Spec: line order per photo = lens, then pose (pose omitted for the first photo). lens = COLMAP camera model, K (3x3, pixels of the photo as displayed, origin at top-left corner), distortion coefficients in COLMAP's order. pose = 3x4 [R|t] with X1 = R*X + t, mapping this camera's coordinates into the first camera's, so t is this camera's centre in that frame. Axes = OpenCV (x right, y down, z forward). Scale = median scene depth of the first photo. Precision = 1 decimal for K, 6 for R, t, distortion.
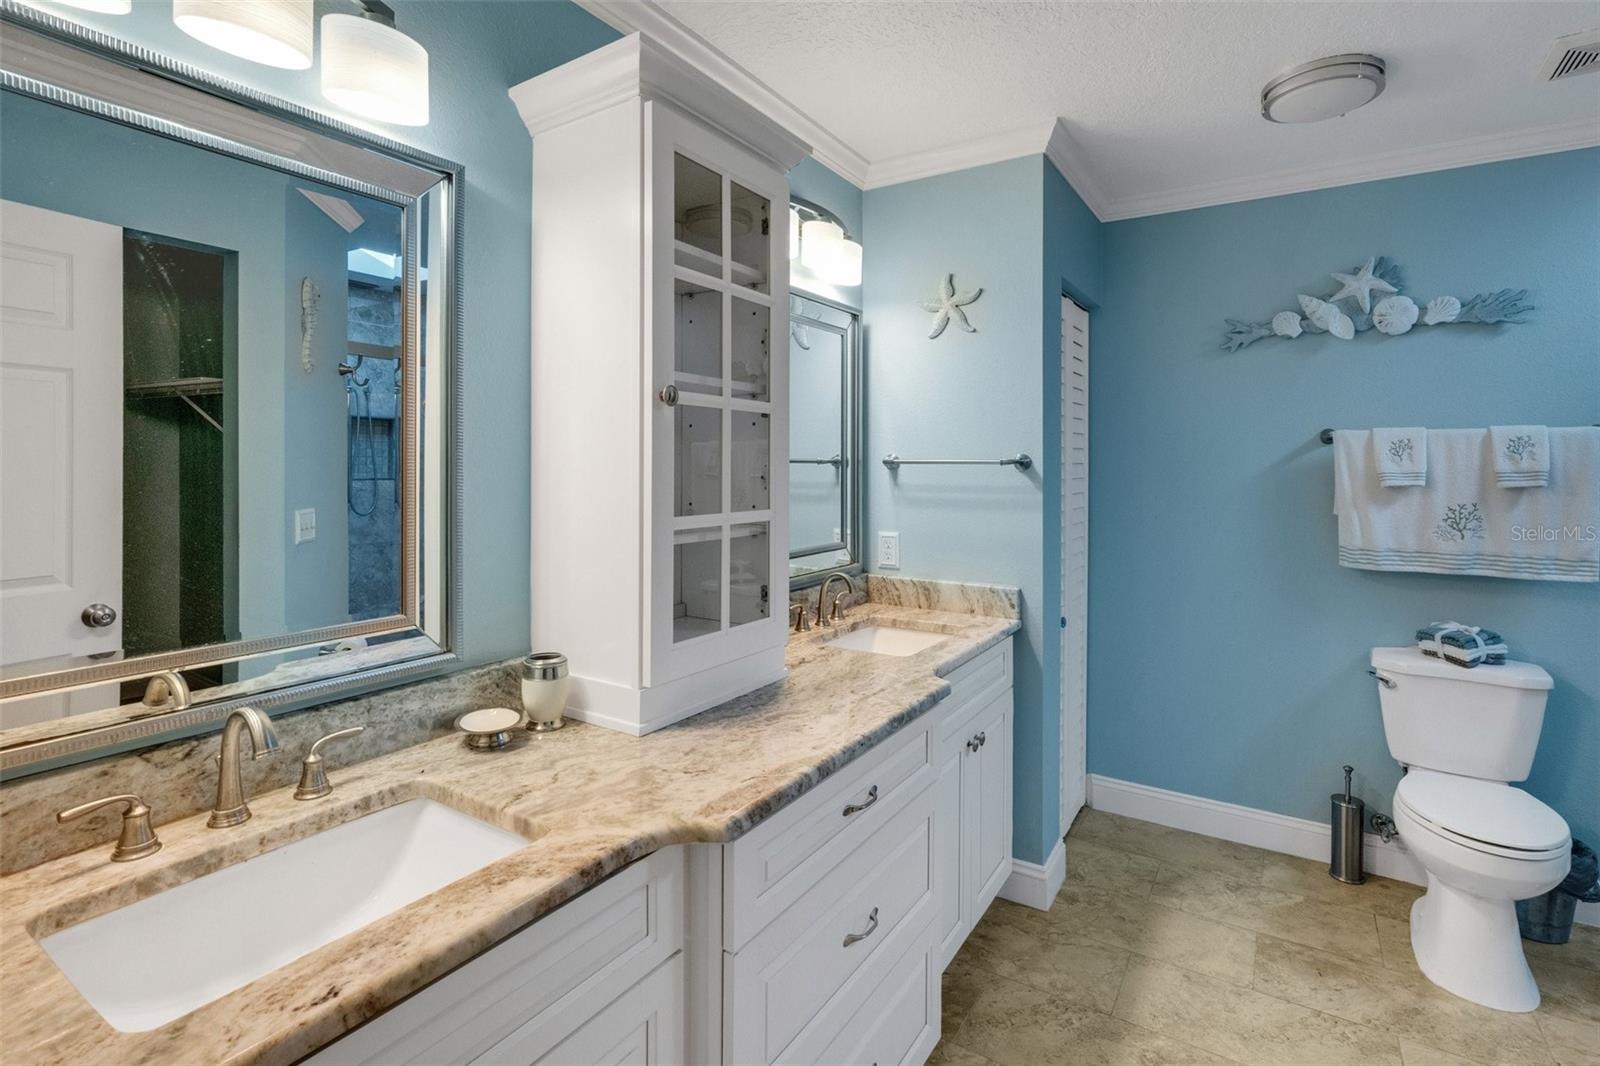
lens RADIAL K [[756.2, 0, 792.8], [0, 756.2, 468.9], [0, 0, 1]] dist [-0.003316, 0.000364]
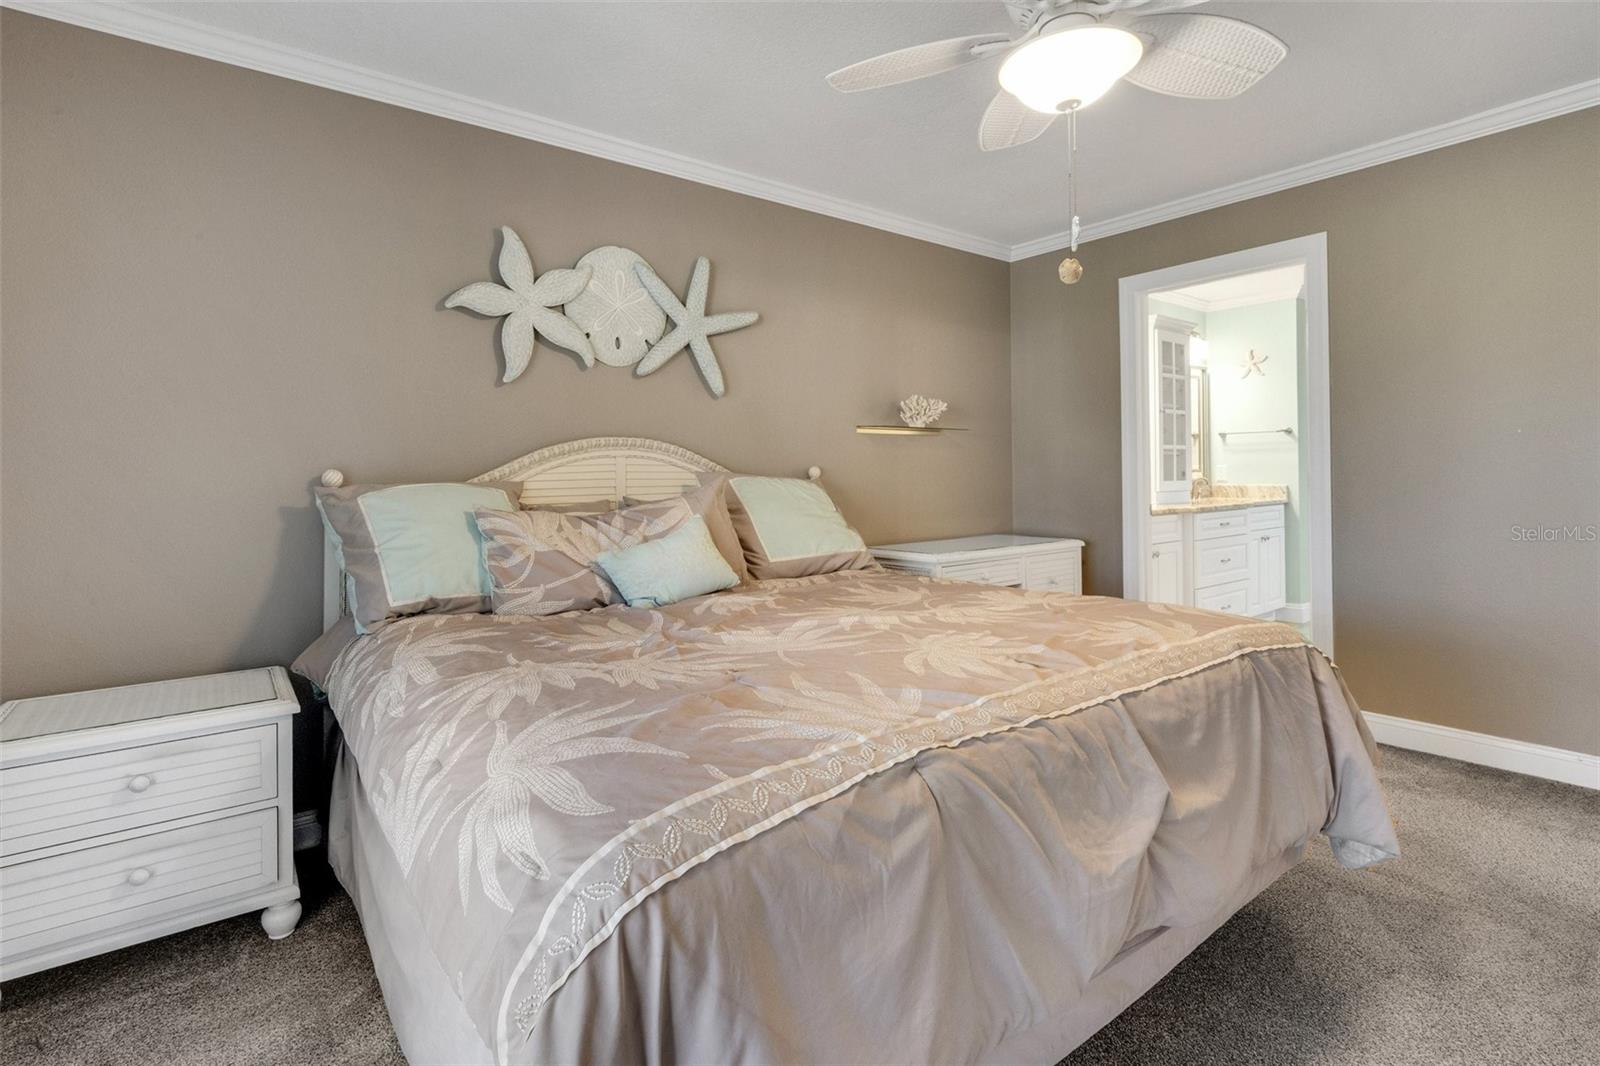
lens RADIAL K [[756.2, 0, 789.2], [0, 756.2, 485.1], [0, 0, 1]] dist [-0.003316, 0.000364]
pose [[0.943500, -0.013070, -0.331115, -0.496031], [0.015951, 0.999855, 0.005982, 0.156589], [0.330989, -0.010926, 0.943571, -2.240004]]
